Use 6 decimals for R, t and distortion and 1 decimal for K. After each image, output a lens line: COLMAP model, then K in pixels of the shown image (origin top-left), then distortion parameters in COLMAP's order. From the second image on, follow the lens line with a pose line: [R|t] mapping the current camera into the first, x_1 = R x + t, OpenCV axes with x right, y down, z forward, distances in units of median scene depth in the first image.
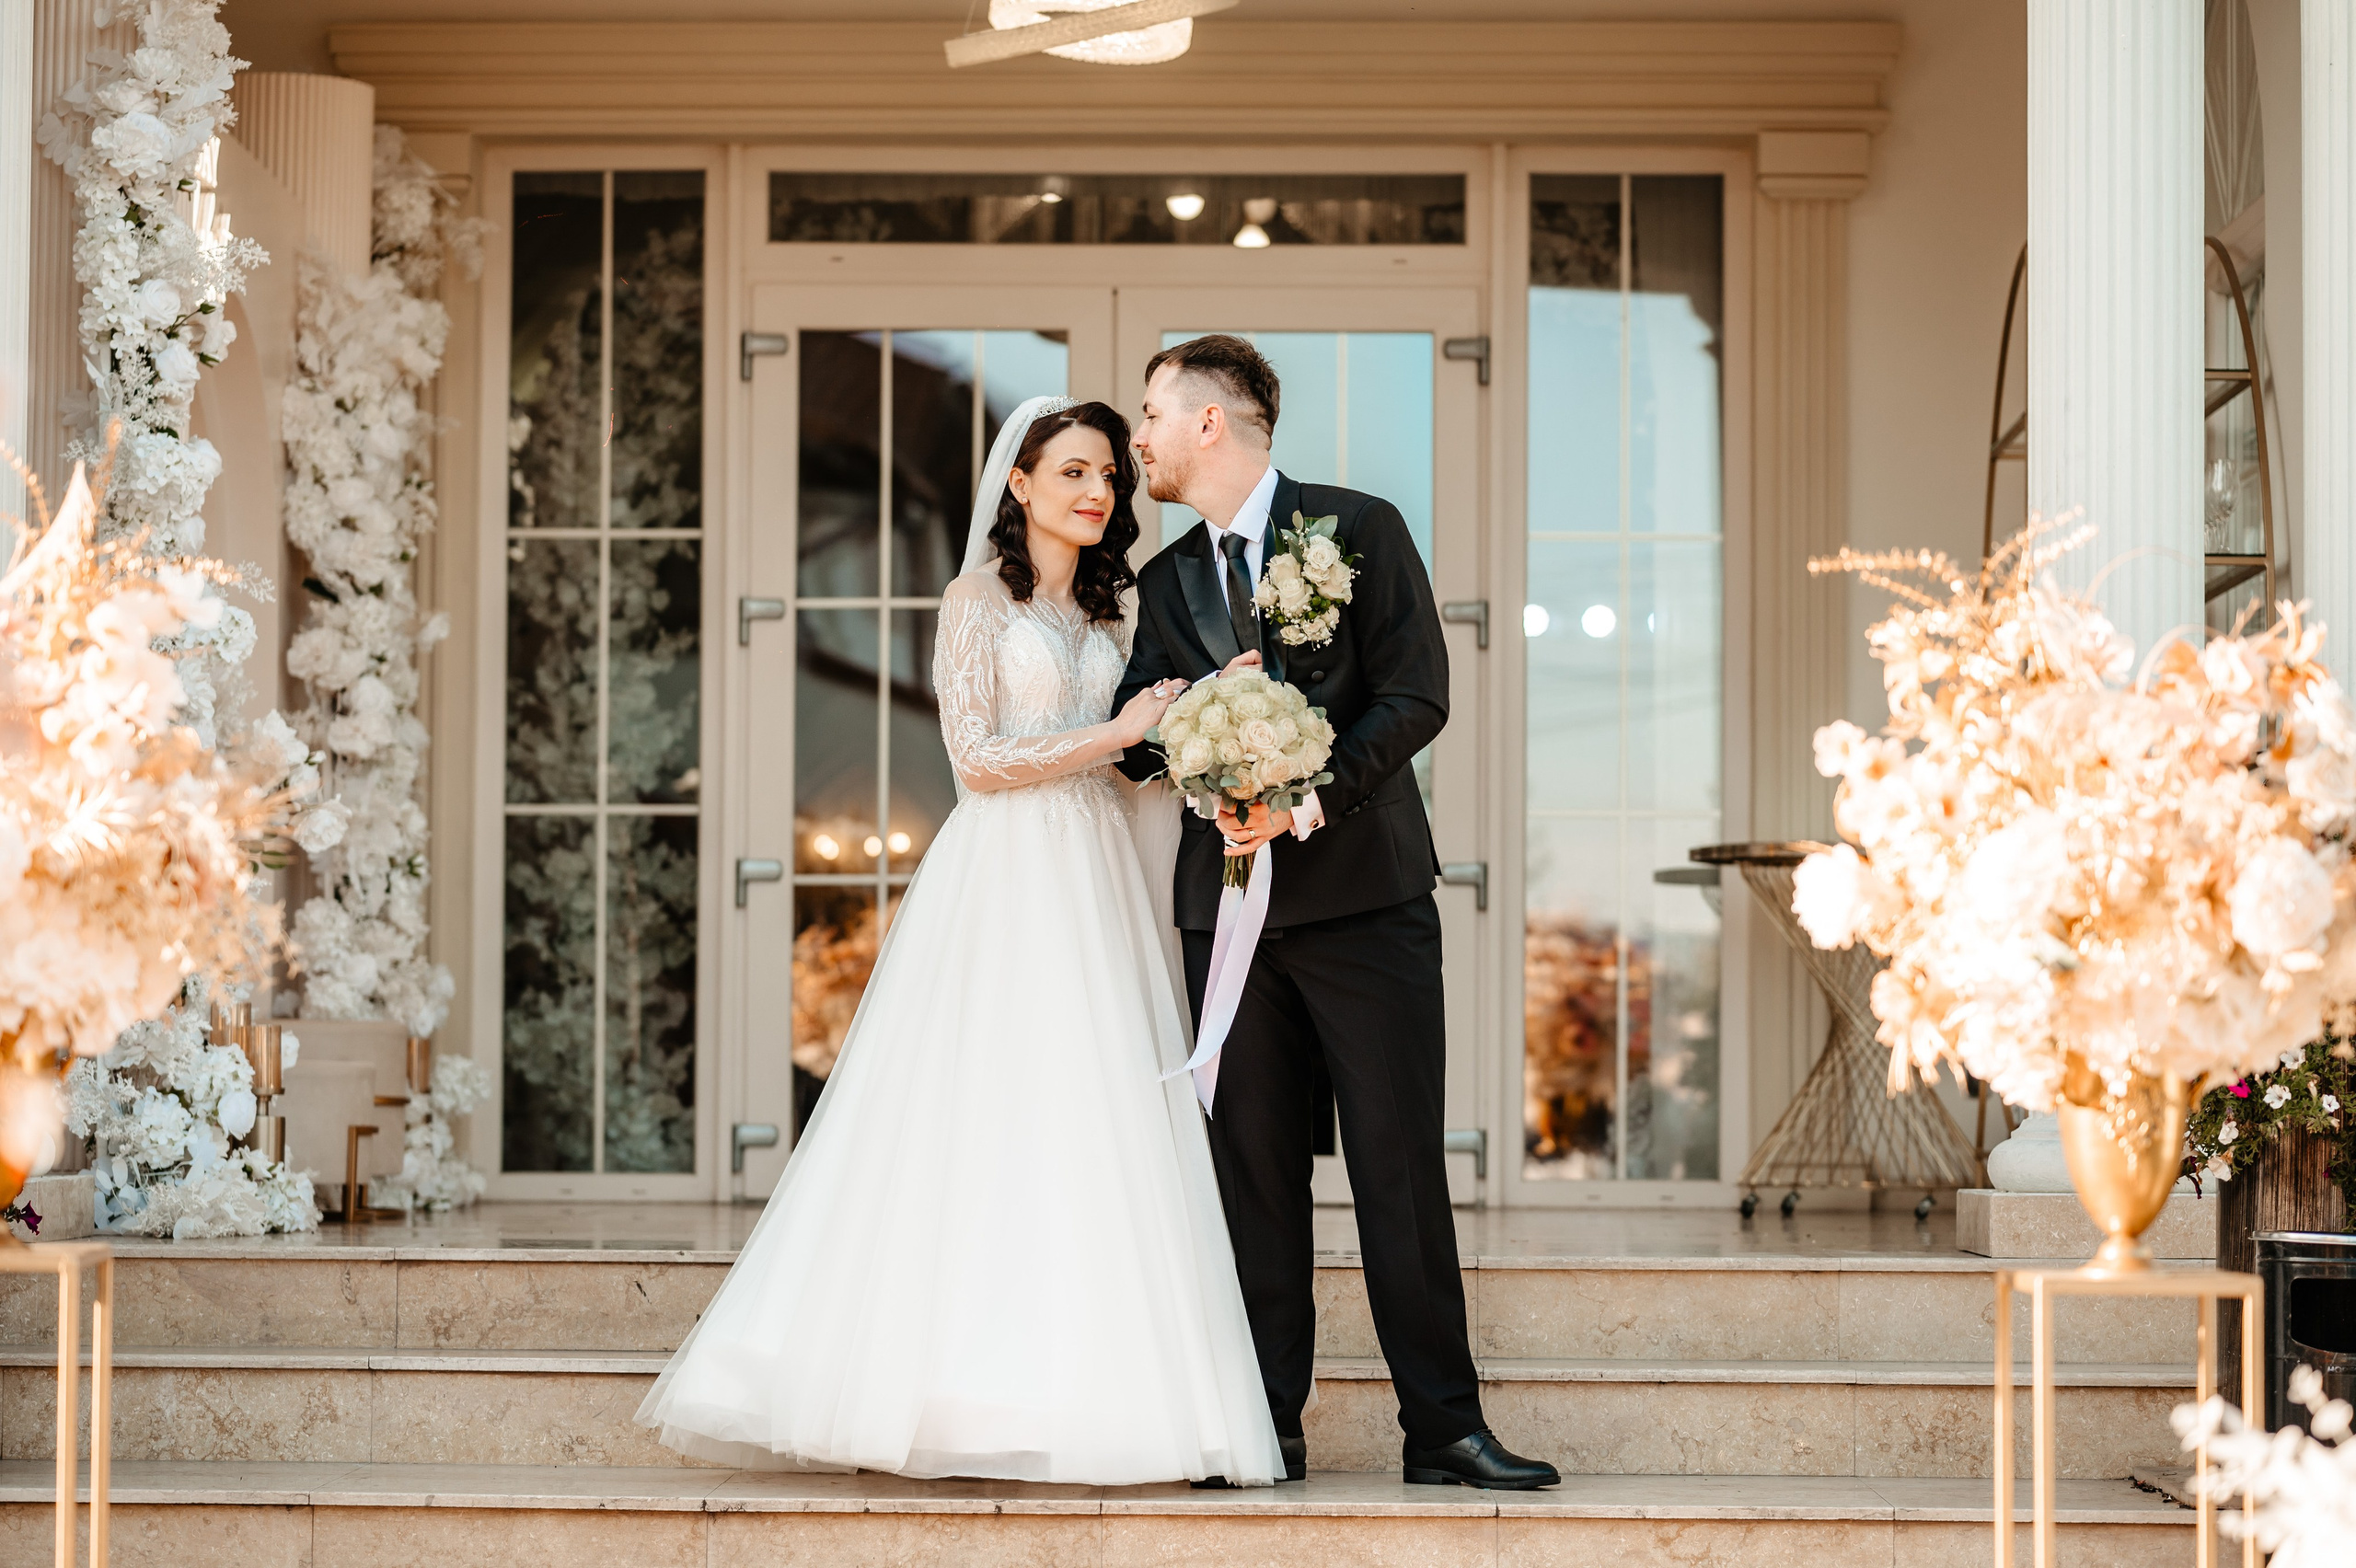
lens RADIAL K [[6025.4, 0, 1139.5], [0, 6025.4, 773.1], [0, 0, 1]] dist [0.020252, 0.306839]
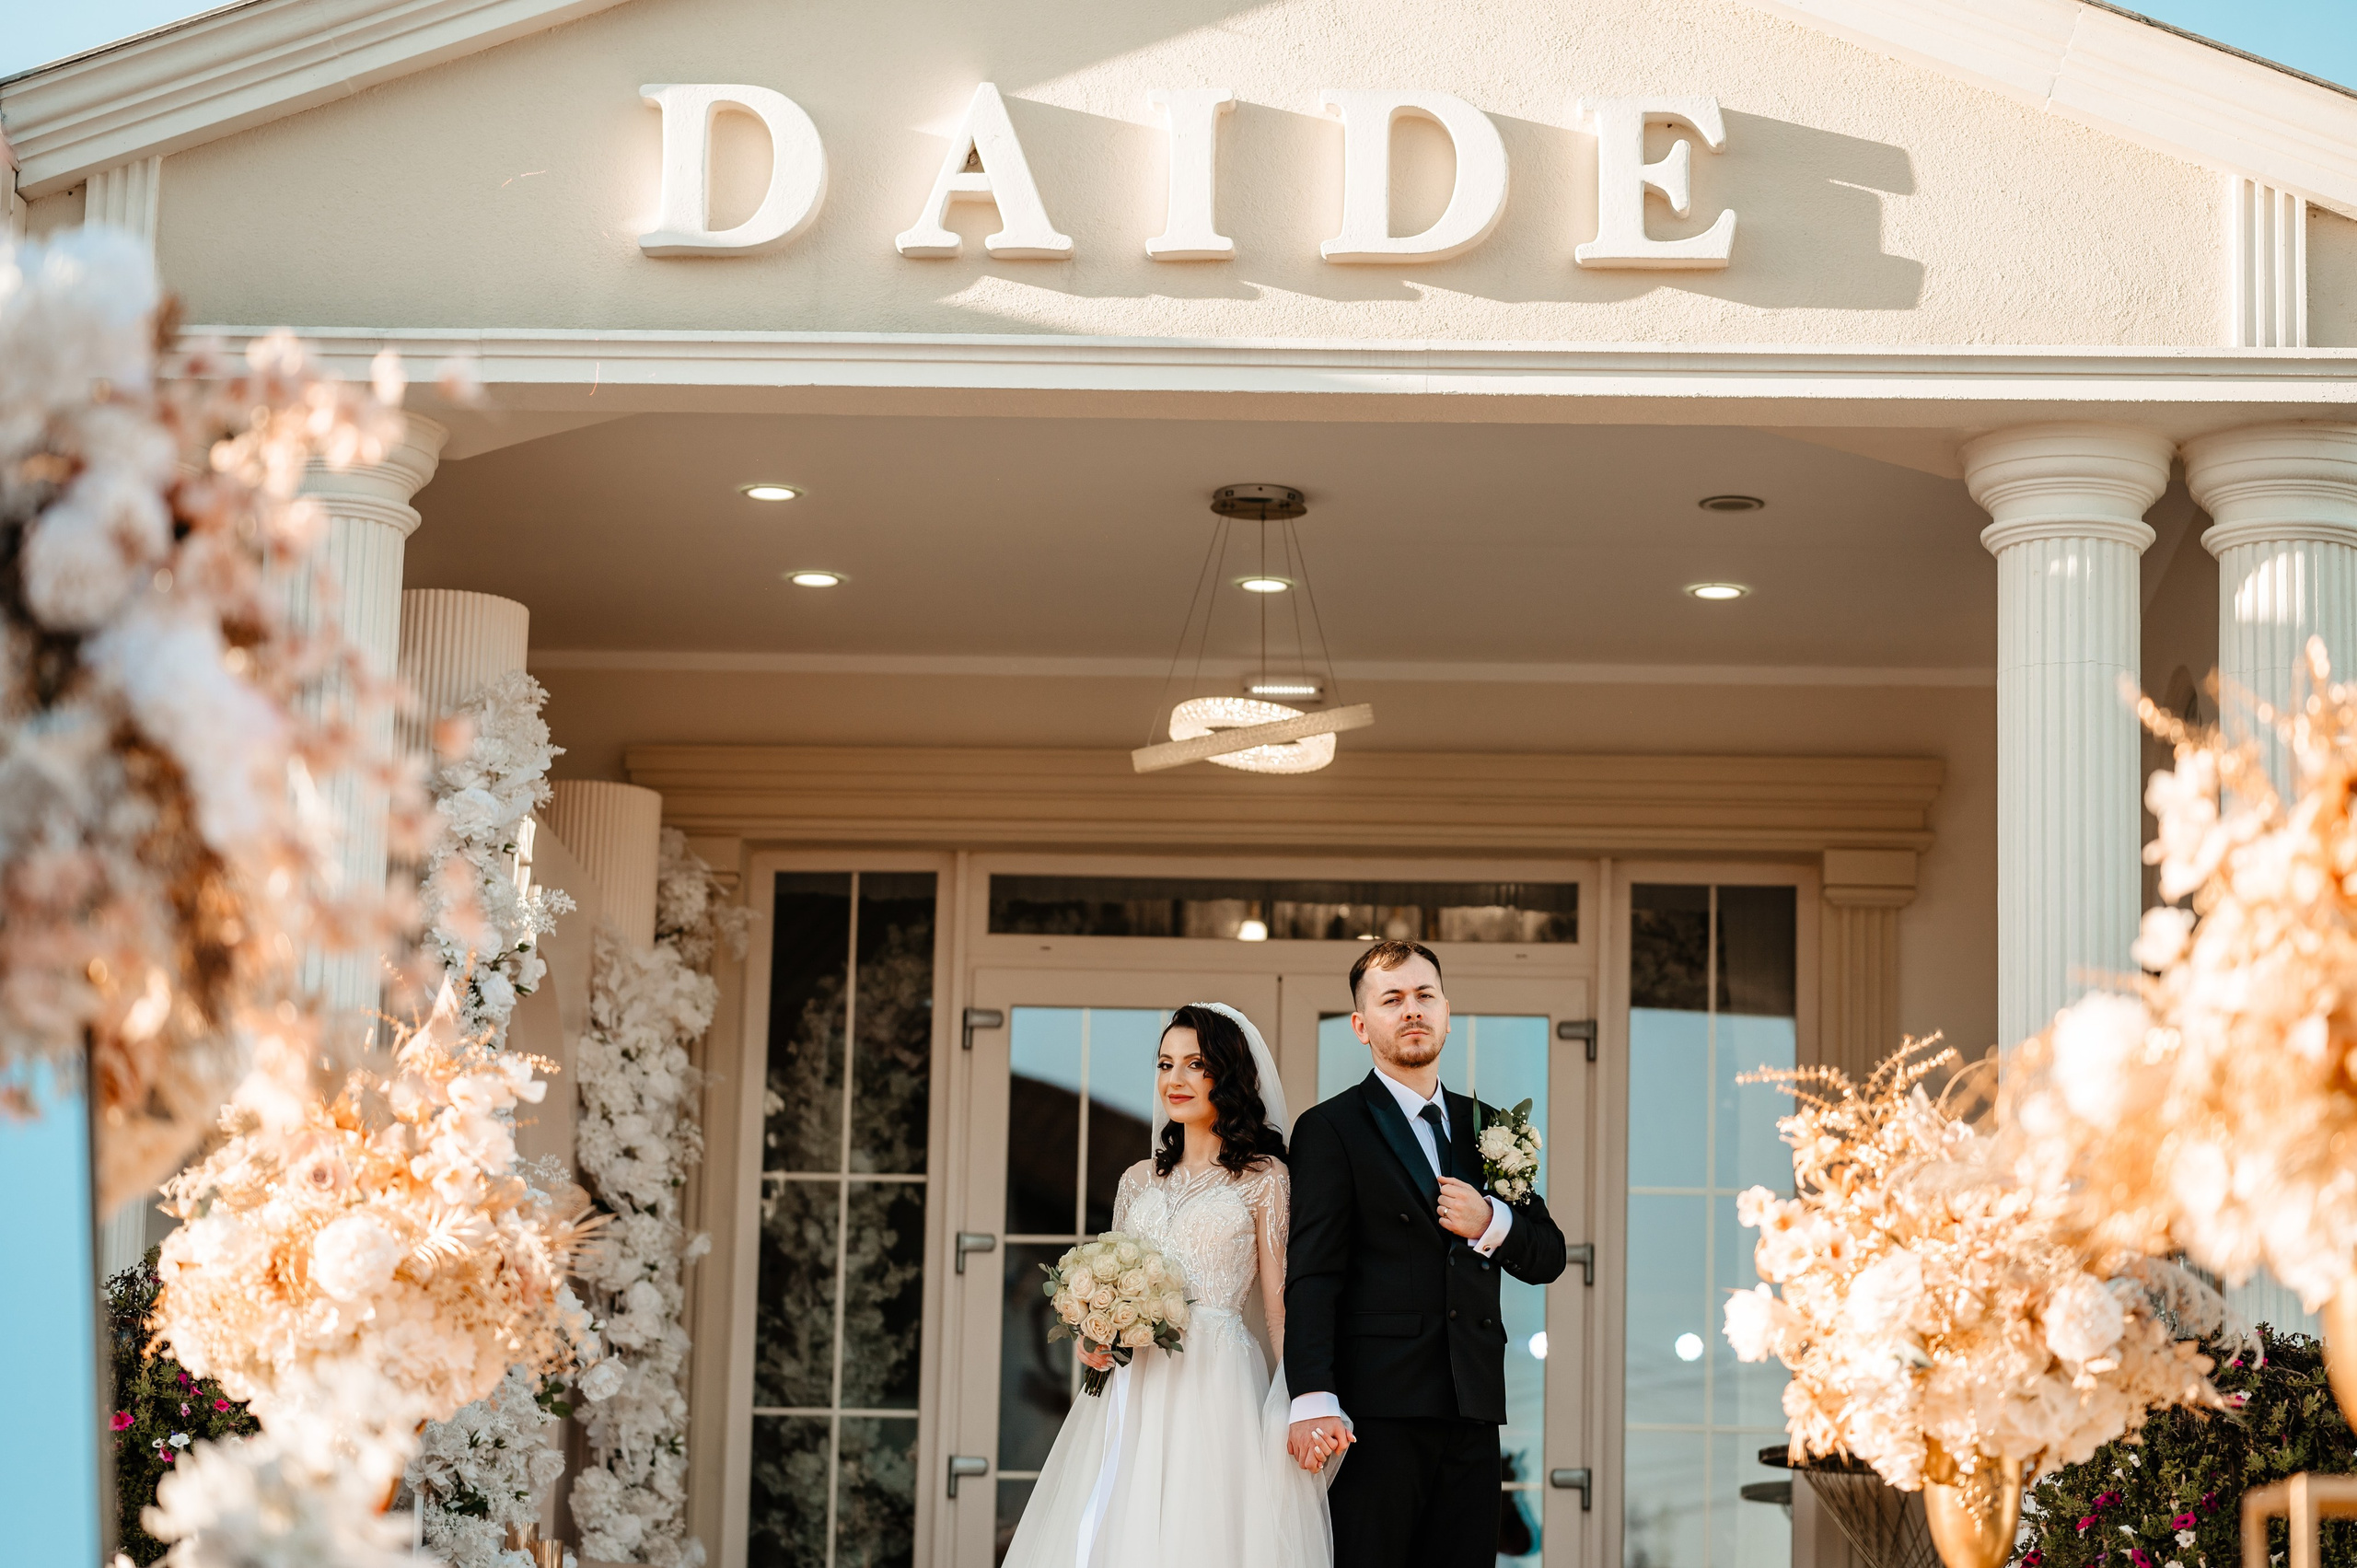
lens RADIAL K [[6002.1, 0, 1178.5], [0, 6002.1, 784.0], [0, 0, 1]] dist [0.002504, 1.696450]
pose [[0.999227, 0.012492, -0.037278, 0.023374], [-0.017613, 0.989942, -0.140376, 0.057536], [0.035150, 0.140924, 0.989396, -0.205047]]
